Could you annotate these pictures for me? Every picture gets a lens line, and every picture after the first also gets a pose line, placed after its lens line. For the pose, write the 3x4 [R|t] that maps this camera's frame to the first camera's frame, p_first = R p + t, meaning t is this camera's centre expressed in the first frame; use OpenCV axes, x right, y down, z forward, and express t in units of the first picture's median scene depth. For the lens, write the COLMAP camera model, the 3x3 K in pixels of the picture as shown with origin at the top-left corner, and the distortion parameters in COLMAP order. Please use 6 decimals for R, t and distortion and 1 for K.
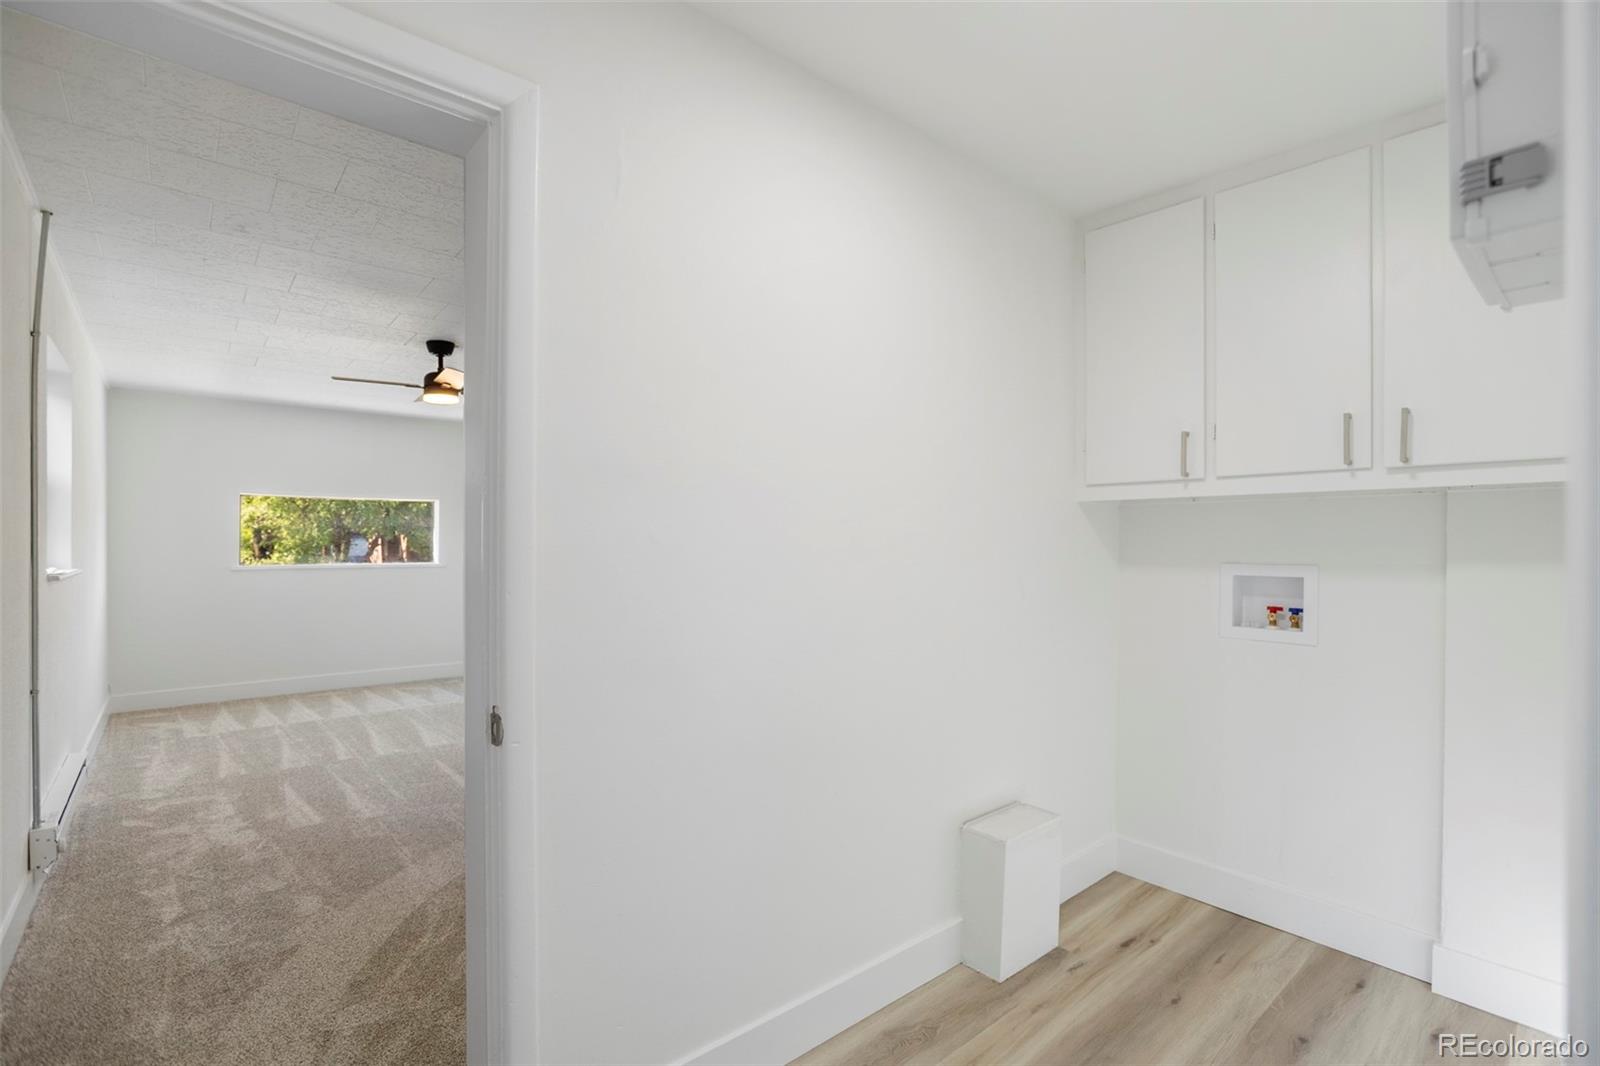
lens RADIAL K [[757.7, 0, 807.8], [0, 757.7, 540.7], [0, 0, 1]] dist [-0.029268, 0.013578]
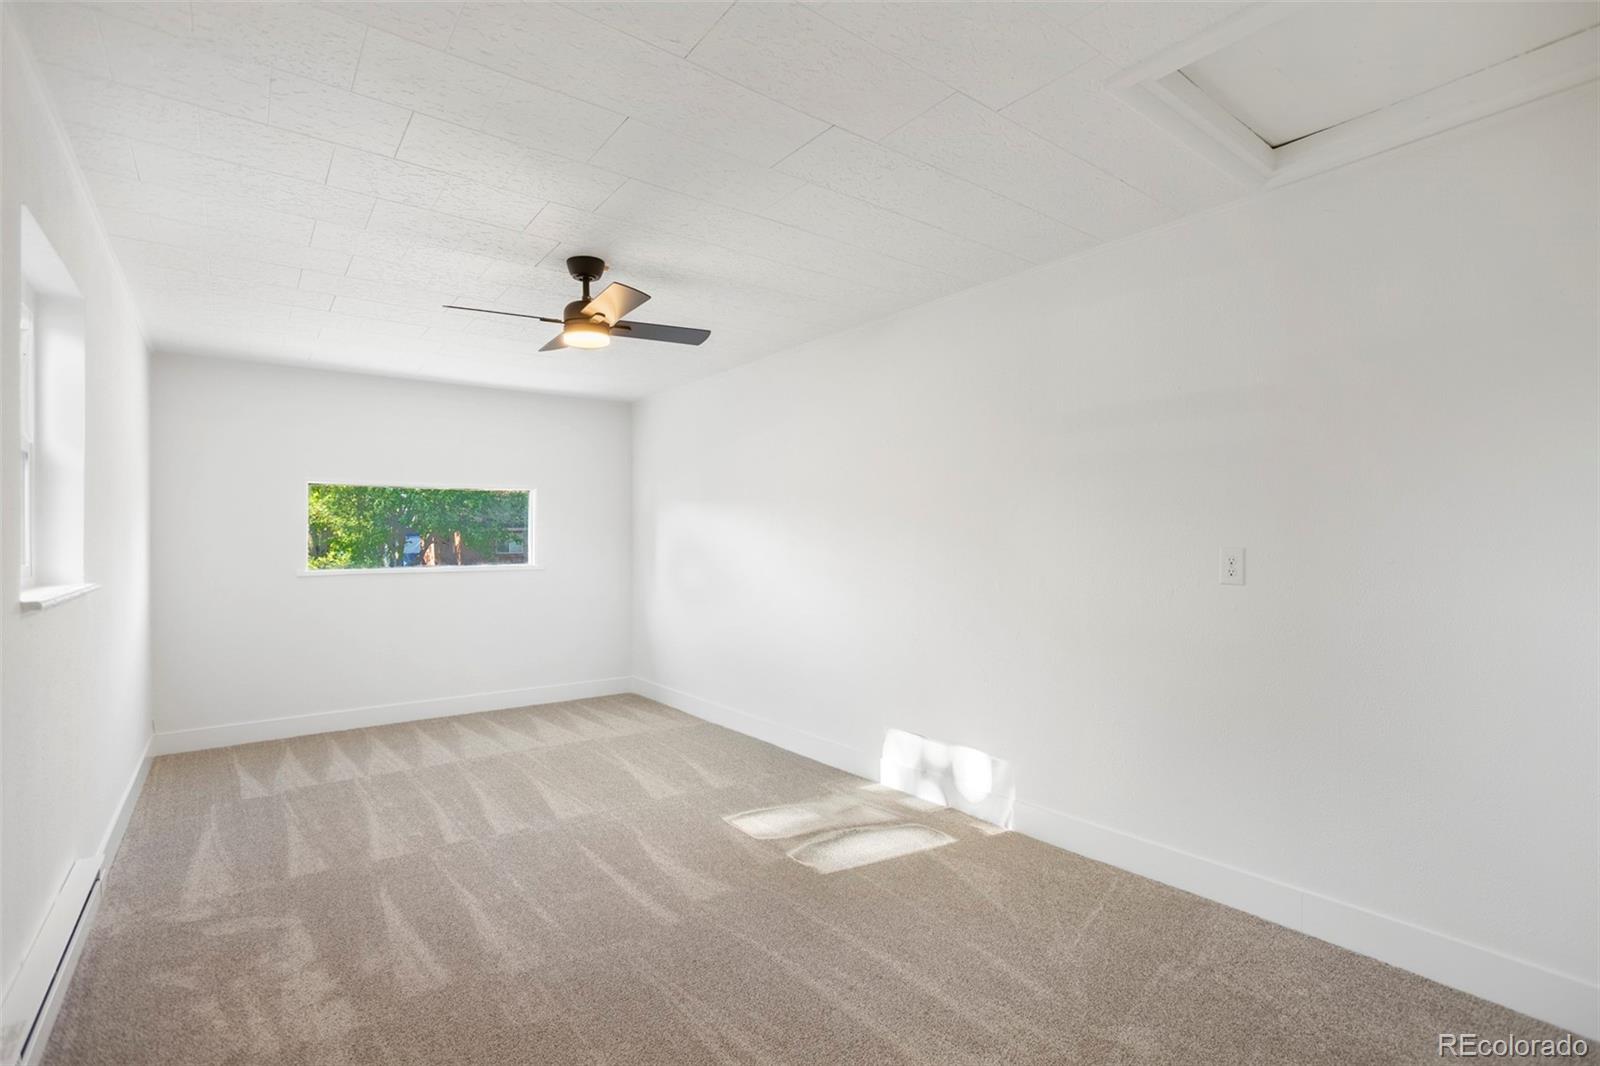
lens RADIAL K [[757.7, 0, 798.0], [0, 757.7, 525.3], [0, 0, 1]] dist [-0.029268, 0.013578]
pose [[0.998344, -0.008835, -0.056840, -0.248380], [0.008146, 0.999891, -0.012337, -0.001709], [0.056942, 0.011854, 0.998307, 0.298797]]
